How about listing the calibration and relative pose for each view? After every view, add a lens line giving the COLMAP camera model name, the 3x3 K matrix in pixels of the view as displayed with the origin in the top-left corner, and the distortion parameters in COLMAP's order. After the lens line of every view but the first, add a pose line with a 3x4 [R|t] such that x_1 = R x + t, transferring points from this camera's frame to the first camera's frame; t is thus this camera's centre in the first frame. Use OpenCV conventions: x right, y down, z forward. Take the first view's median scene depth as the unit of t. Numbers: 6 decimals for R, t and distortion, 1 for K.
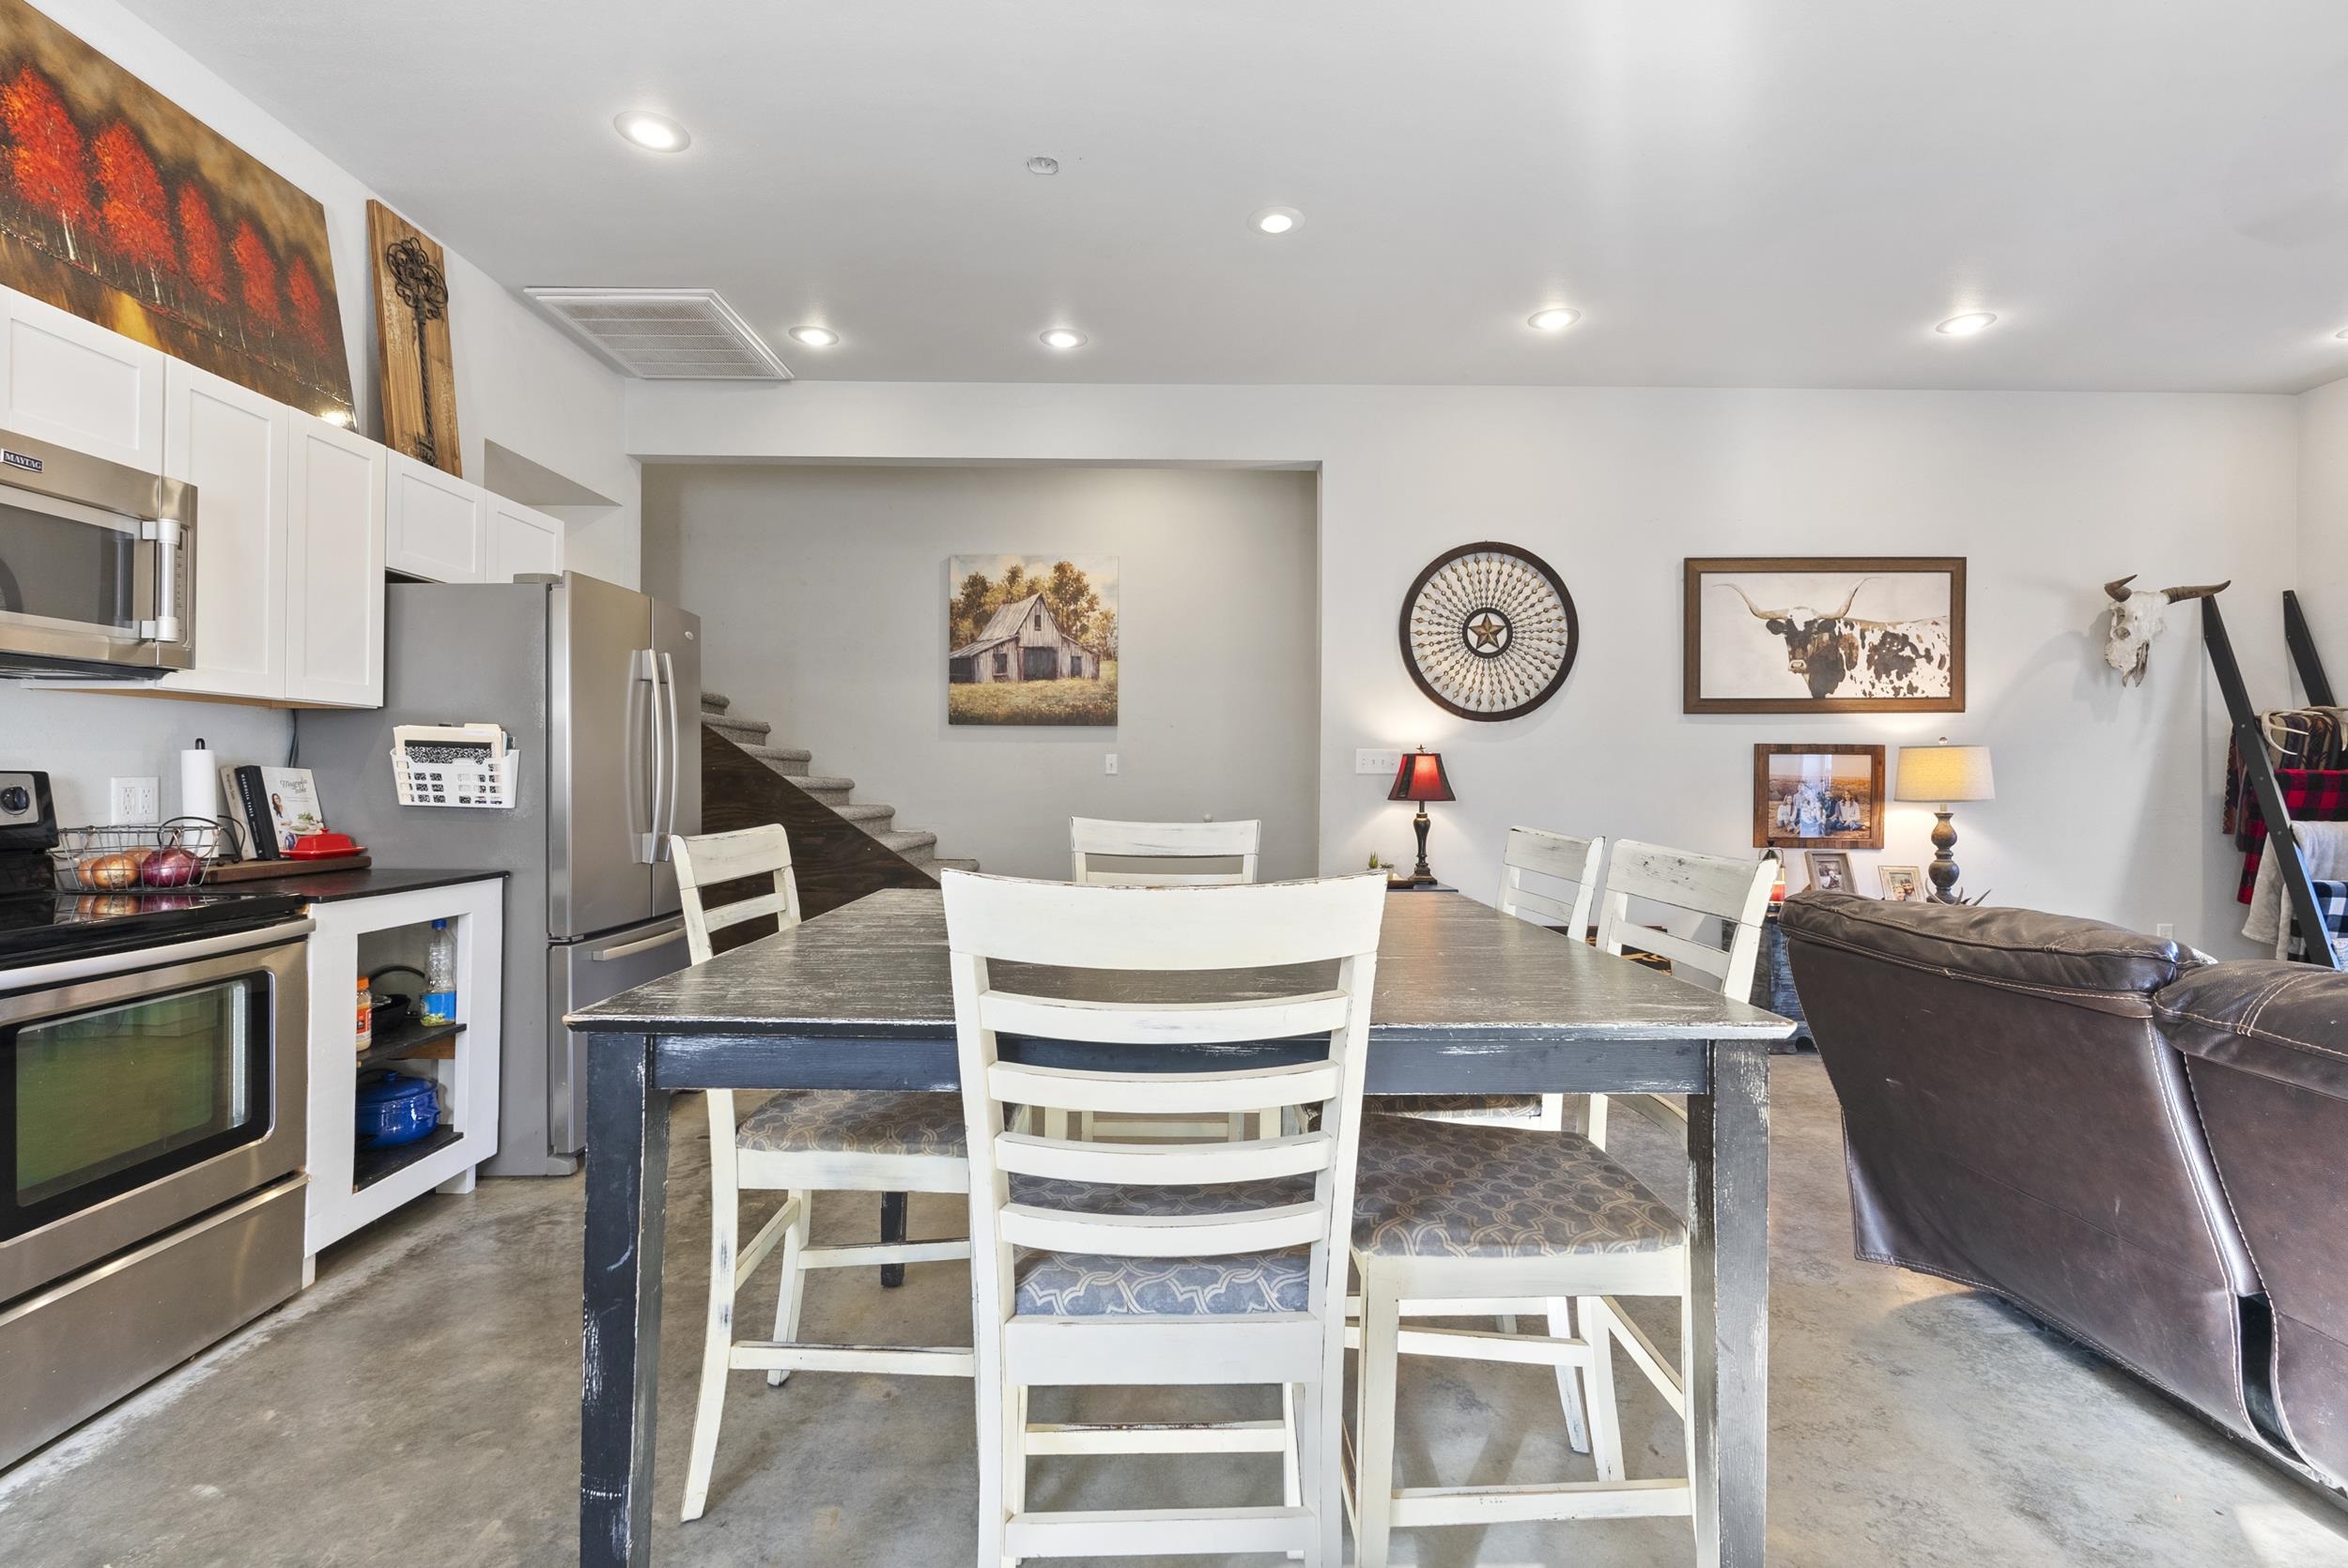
lens RADIAL K [[1069.8, 0, 1171.4], [0, 1069.8, 771.7], [0, 0, 1]] dist [-0.003132, 0.000440]
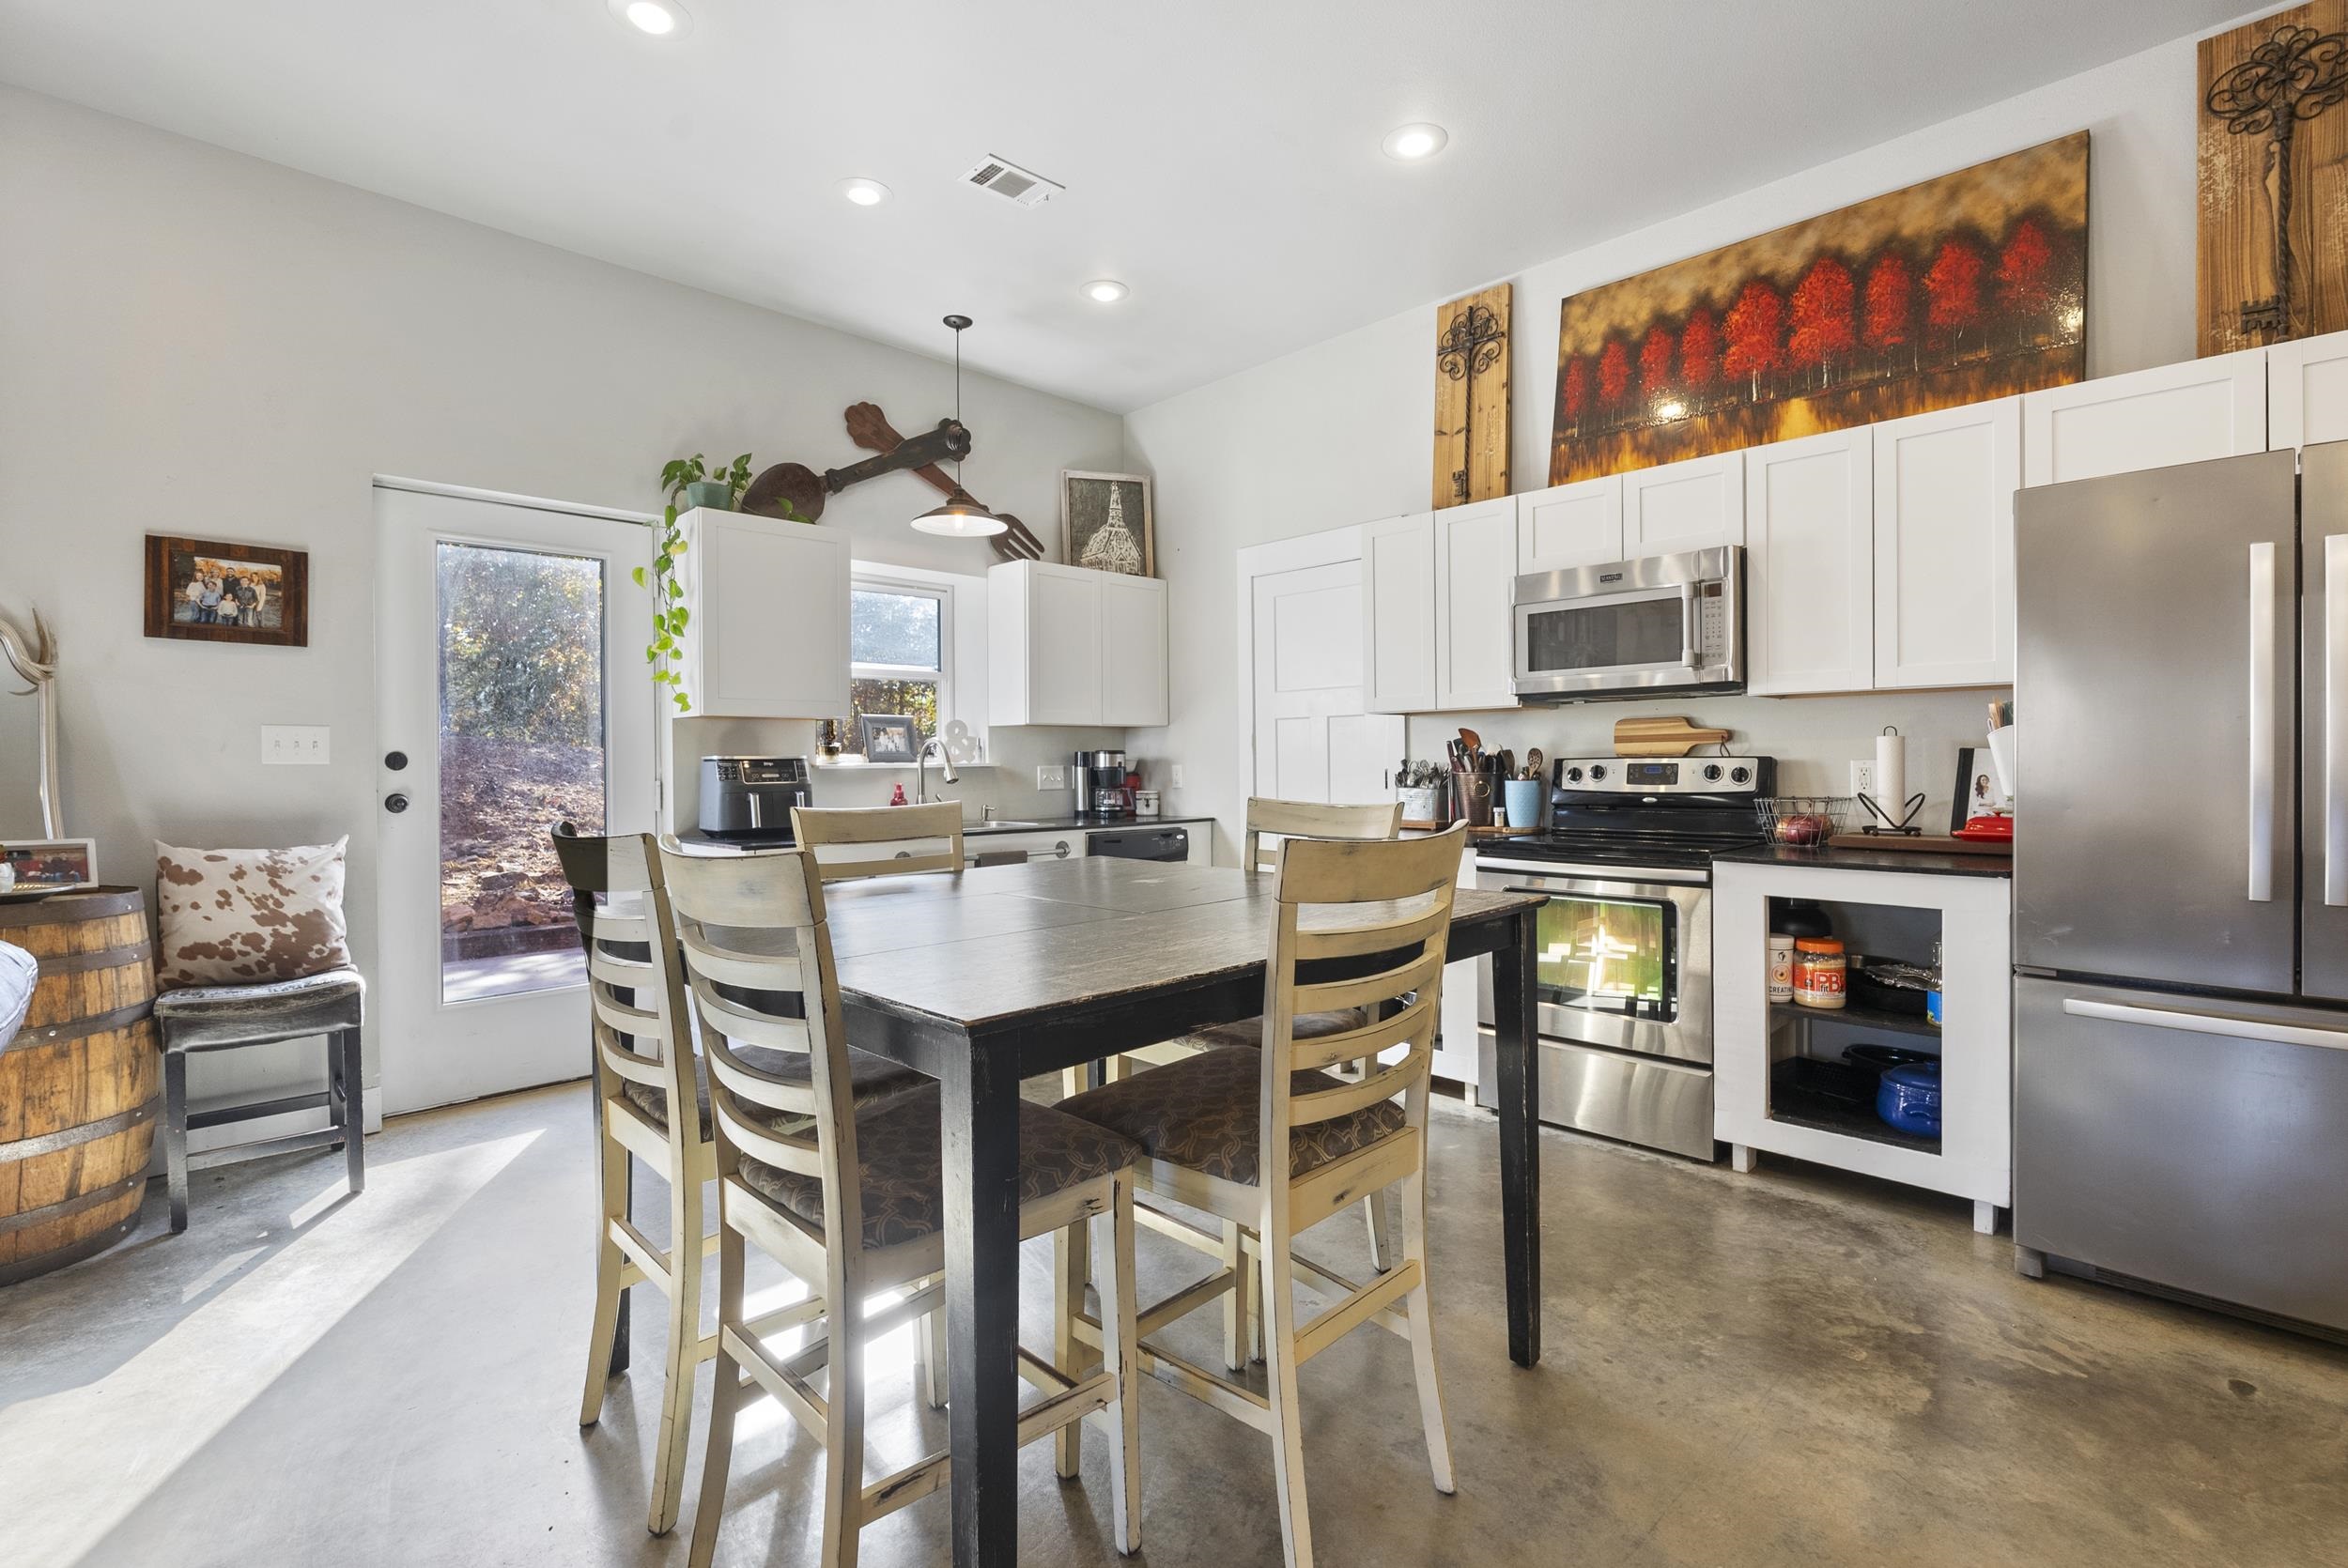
lens RADIAL K [[1082.4, 0, 1191.4], [0, 1082.4, 766.4], [0, 0, 1]] dist [-0.002312, 0.000091]
pose [[-0.715307, 0.004033, -0.698798, 0.250128], [0.007959, 0.999966, -0.002376, 0.004985], [0.698765, -0.007262, -0.715315, 0.705626]]
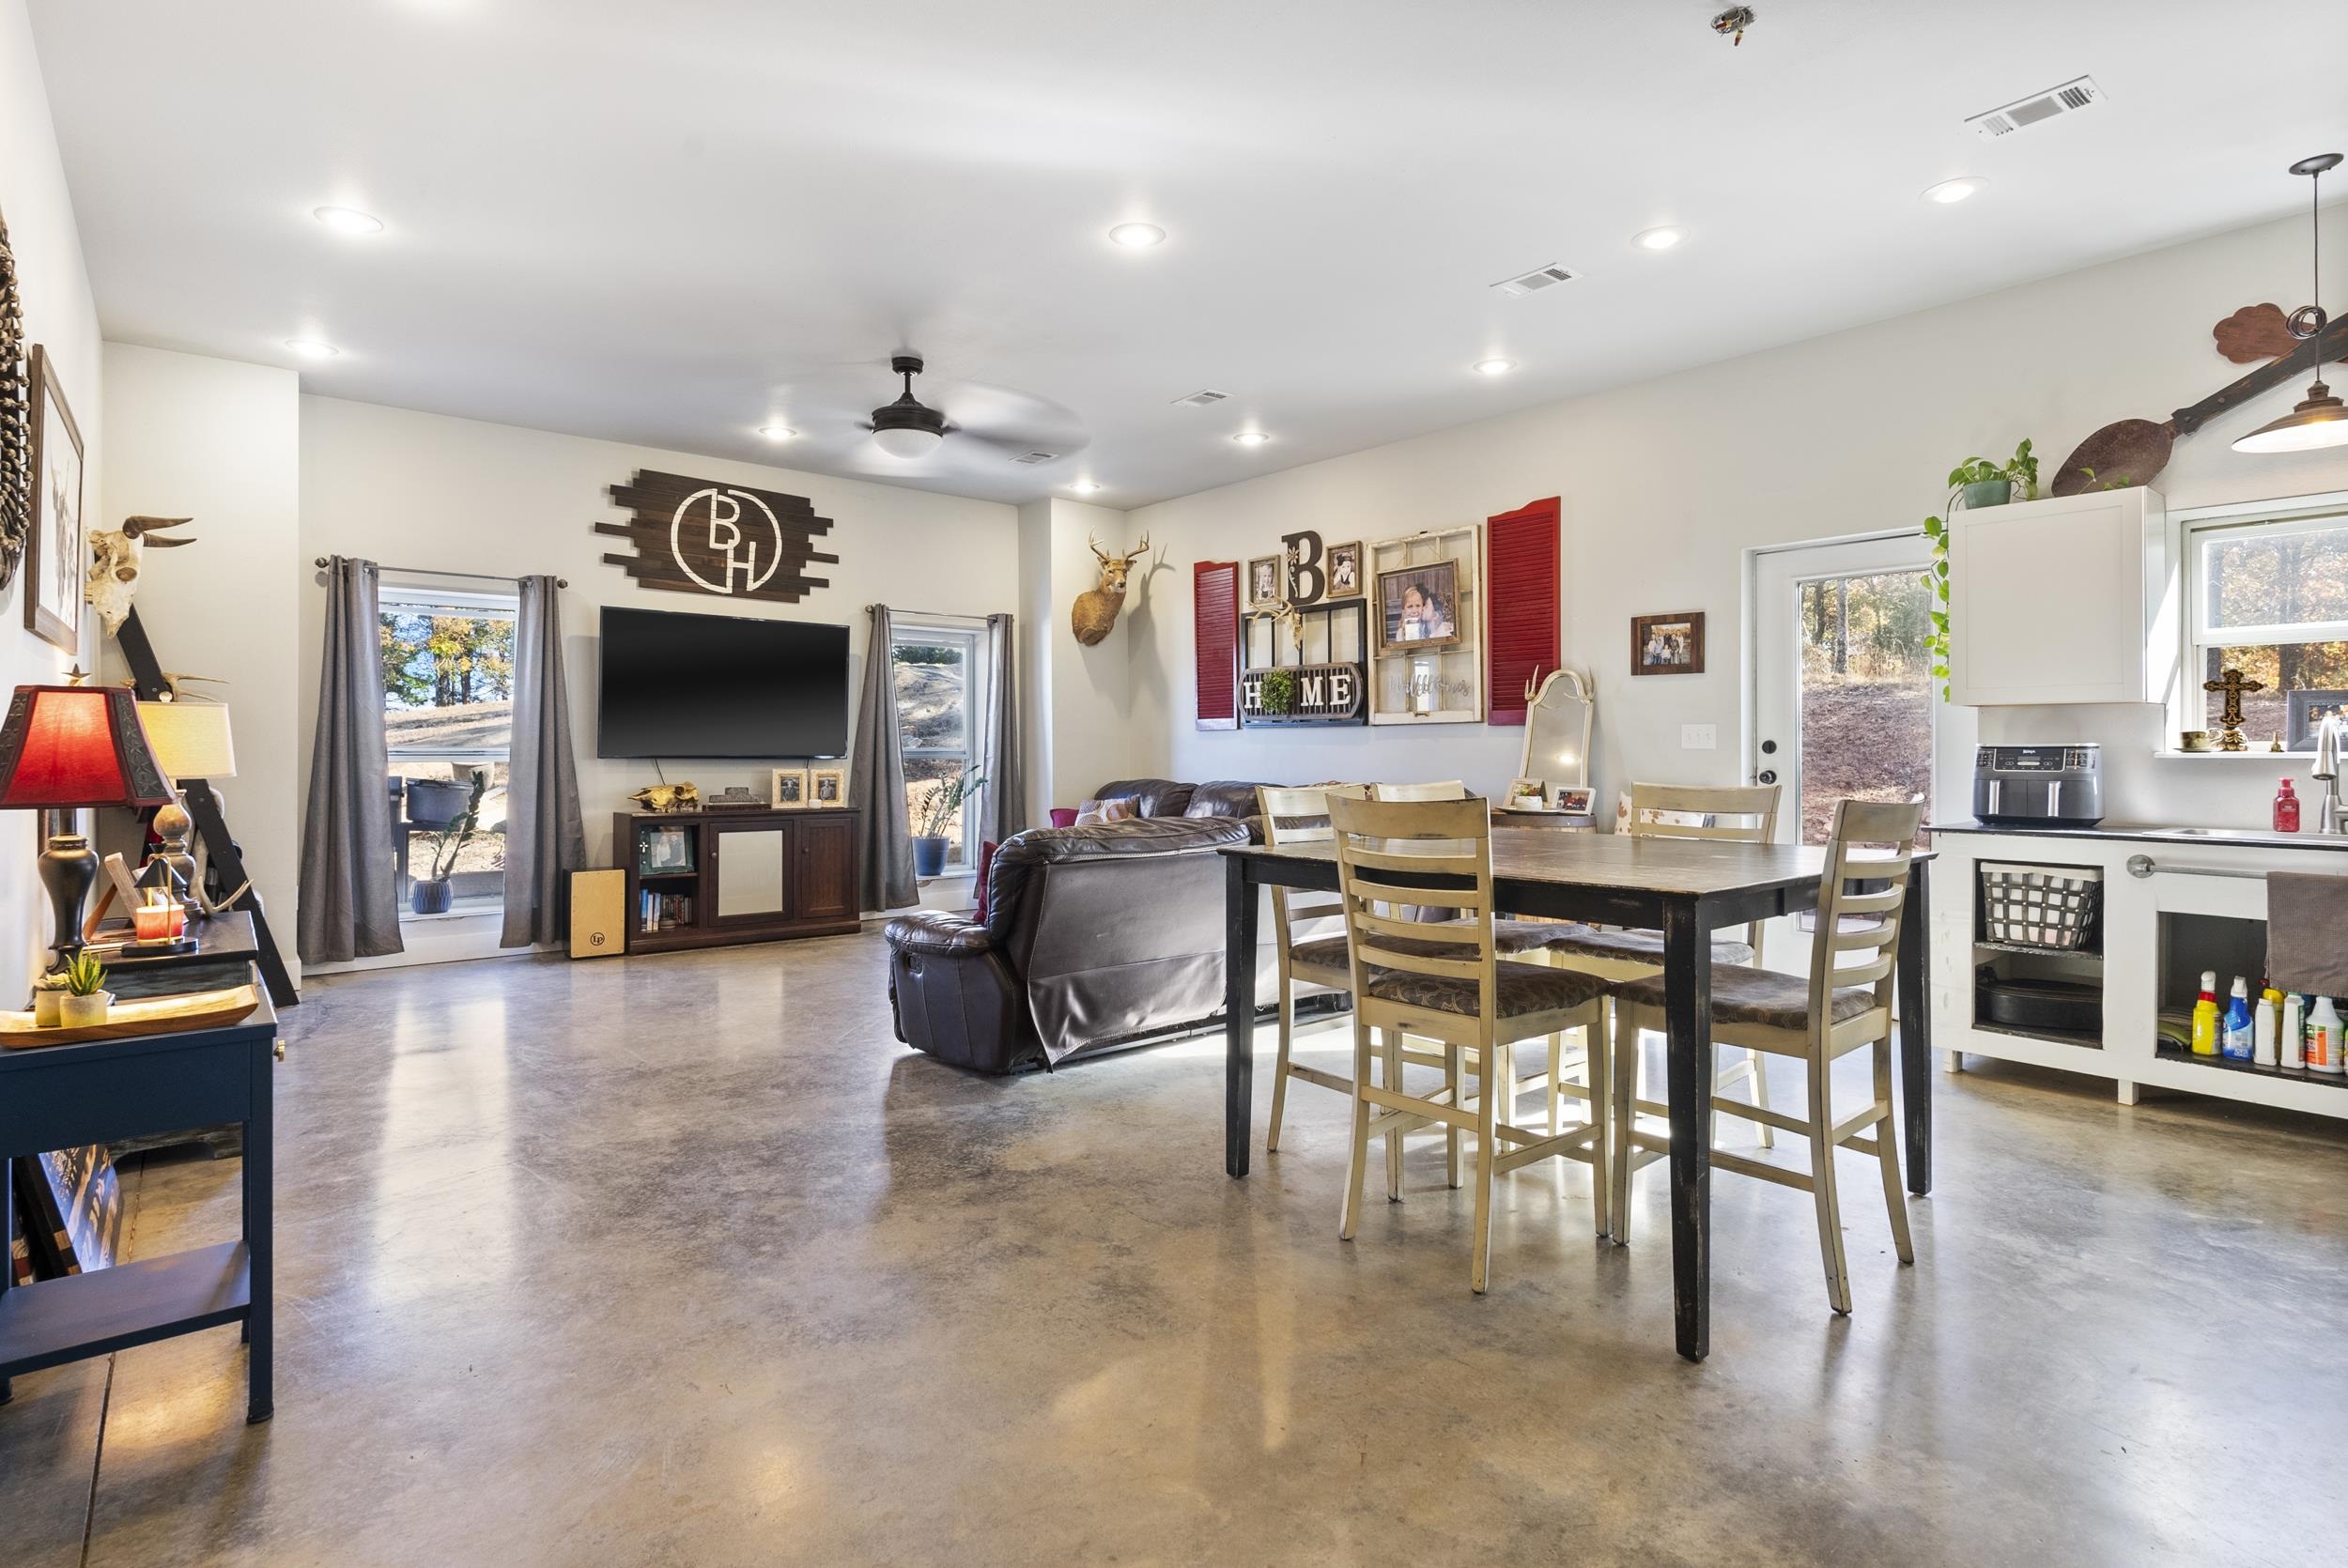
lens RADIAL K [[1171.0, 0, 1170.6], [0, 1171.0, 745.0], [0, 0, 1]] dist [-0.004606, 0.000379]
pose [[-0.635369, -0.002324, 0.772205, -0.350352], [-0.008243, 0.999959, -0.003772, 0.002205], [-0.772164, -0.008762, -0.635362, 0.935469]]
